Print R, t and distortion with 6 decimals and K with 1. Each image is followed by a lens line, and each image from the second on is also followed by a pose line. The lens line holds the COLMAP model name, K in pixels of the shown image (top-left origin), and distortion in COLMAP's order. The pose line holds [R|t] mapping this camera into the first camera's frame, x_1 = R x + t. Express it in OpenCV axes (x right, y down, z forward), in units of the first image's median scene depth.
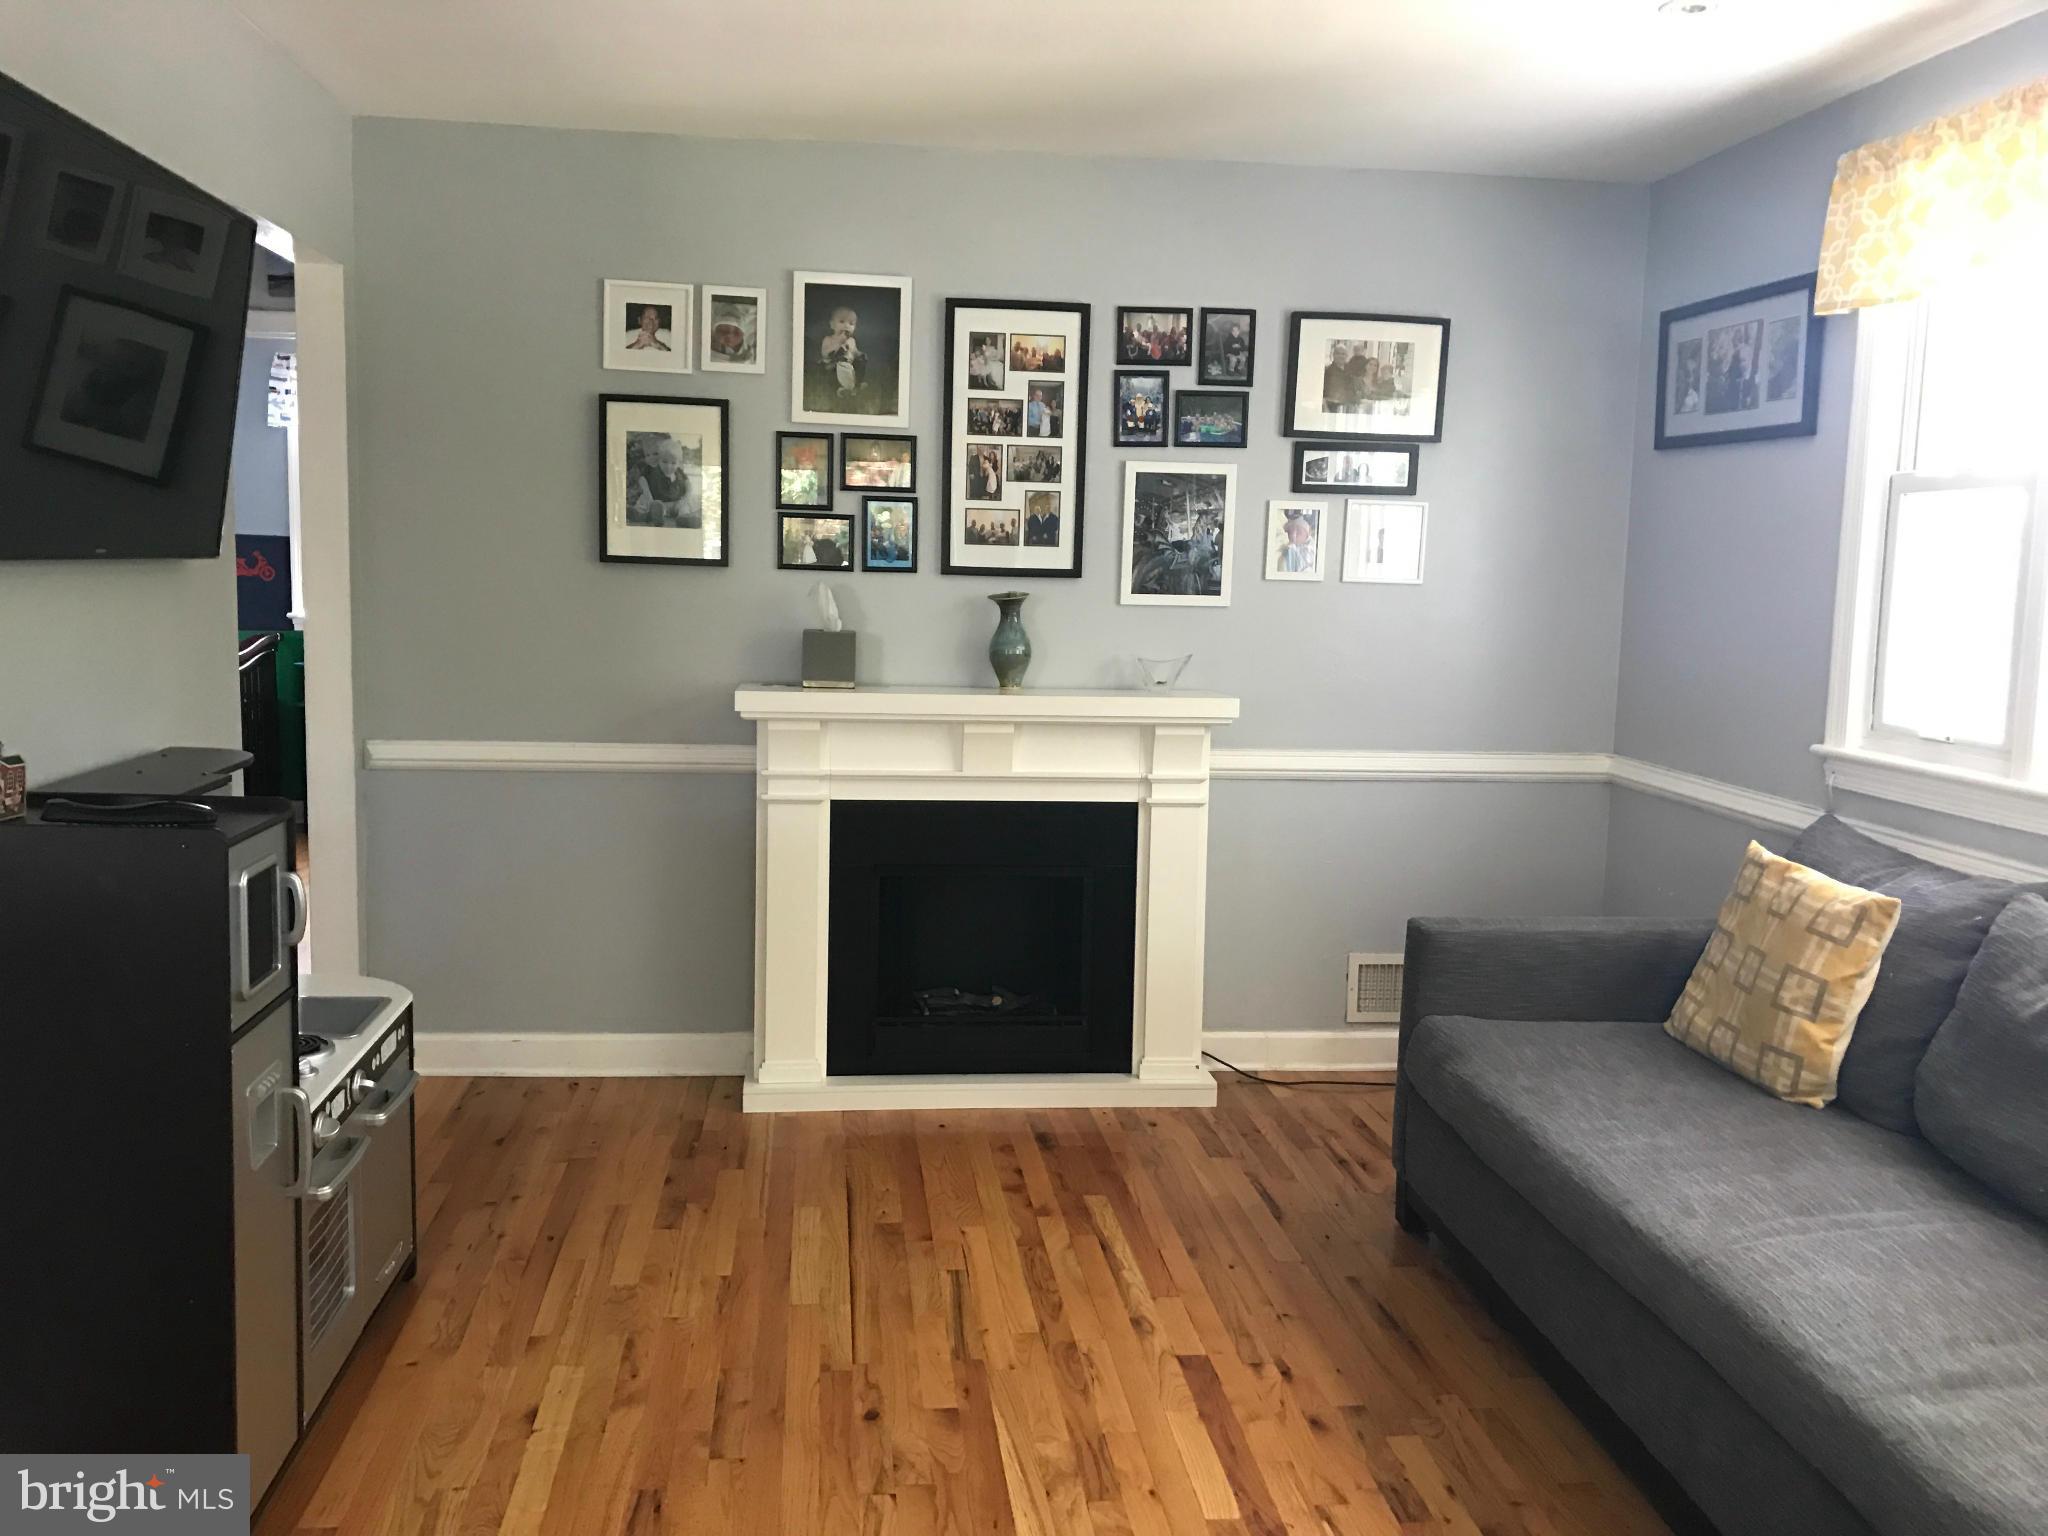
lens RADIAL K [[1681.3, 0, 1020.8], [0, 1681.3, 761.8], [0, 0, 1]] dist [0.030411, -0.015676]
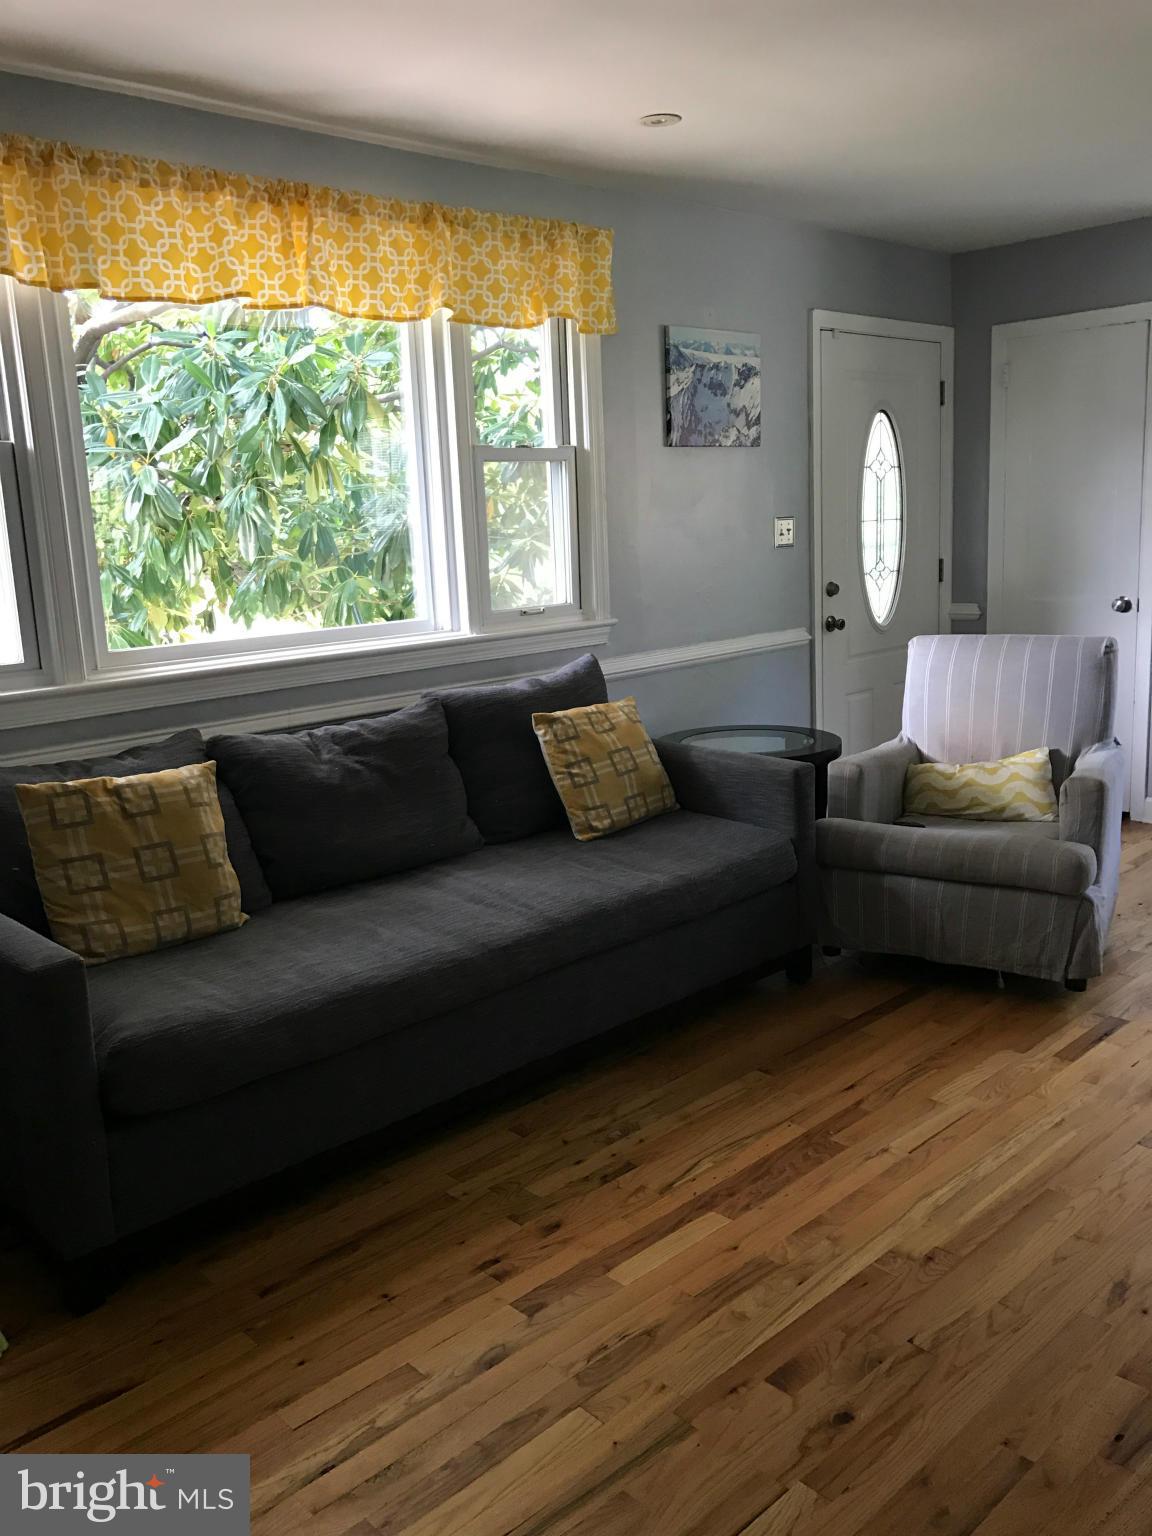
lens RADIAL K [[1260.9, 0, 571.3], [0, 1260.9, 768.1], [0, 0, 1]] dist [0.030411, -0.015676]
pose [[-0.604694, -0.157007, 0.780829, -0.502594], [0.119555, 0.951375, 0.283887, -0.184300], [-0.787433, 0.265017, -0.556520, 1.438800]]
